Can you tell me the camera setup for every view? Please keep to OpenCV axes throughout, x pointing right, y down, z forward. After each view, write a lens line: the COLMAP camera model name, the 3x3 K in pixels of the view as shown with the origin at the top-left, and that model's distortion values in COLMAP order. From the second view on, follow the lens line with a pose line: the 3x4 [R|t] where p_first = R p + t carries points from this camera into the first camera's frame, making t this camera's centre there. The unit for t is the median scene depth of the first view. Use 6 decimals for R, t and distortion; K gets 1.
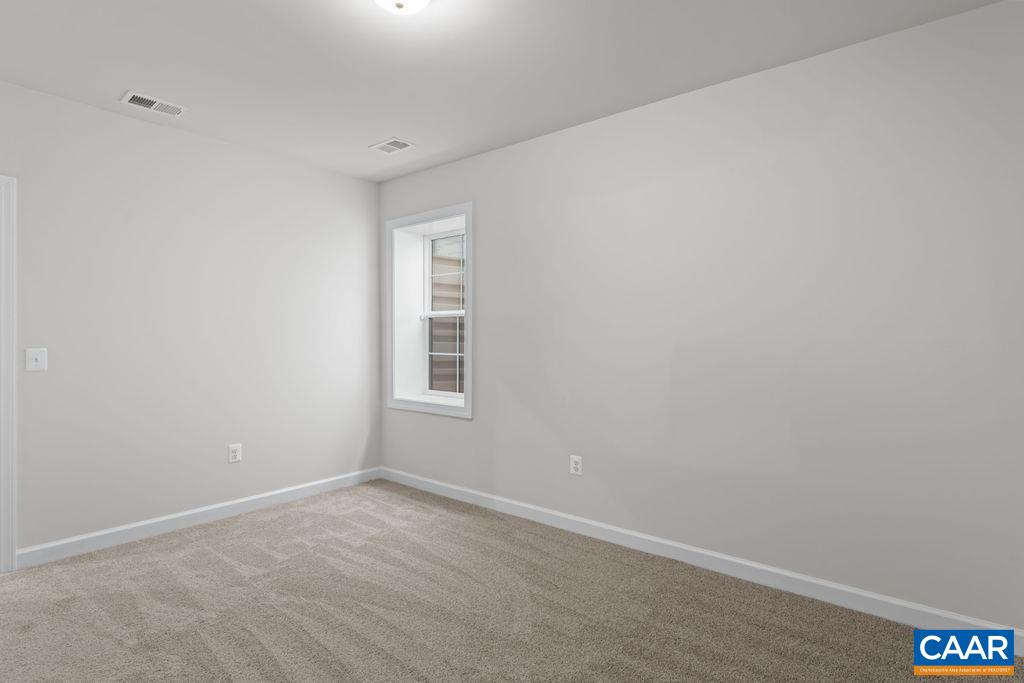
lens RADIAL K [[519.3, 0, 515.5], [0, 519.3, 338.0], [0, 0, 1]] dist [0.000980, 0.000621]
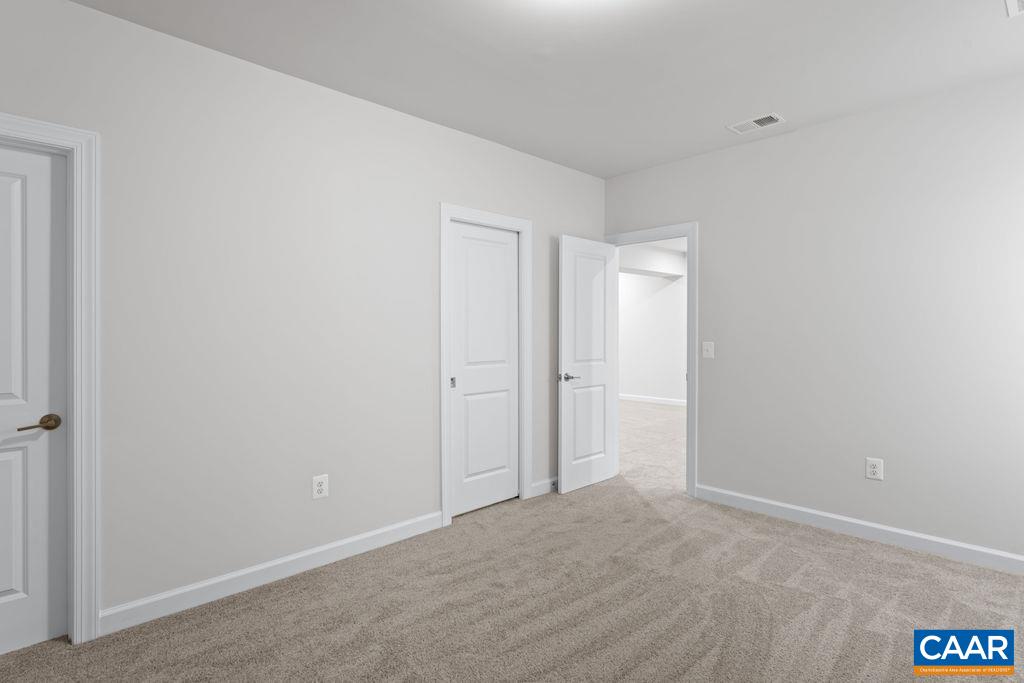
lens RADIAL K [[519.3, 0, 515.5], [0, 519.3, 338.0], [0, 0, 1]] dist [0.000980, 0.000621]
pose [[-0.121453, 0.003336, -0.992592, 0.485328], [-0.003535, 0.999987, 0.003793, 0.006569], [0.992591, 0.003970, -0.121440, 0.656563]]
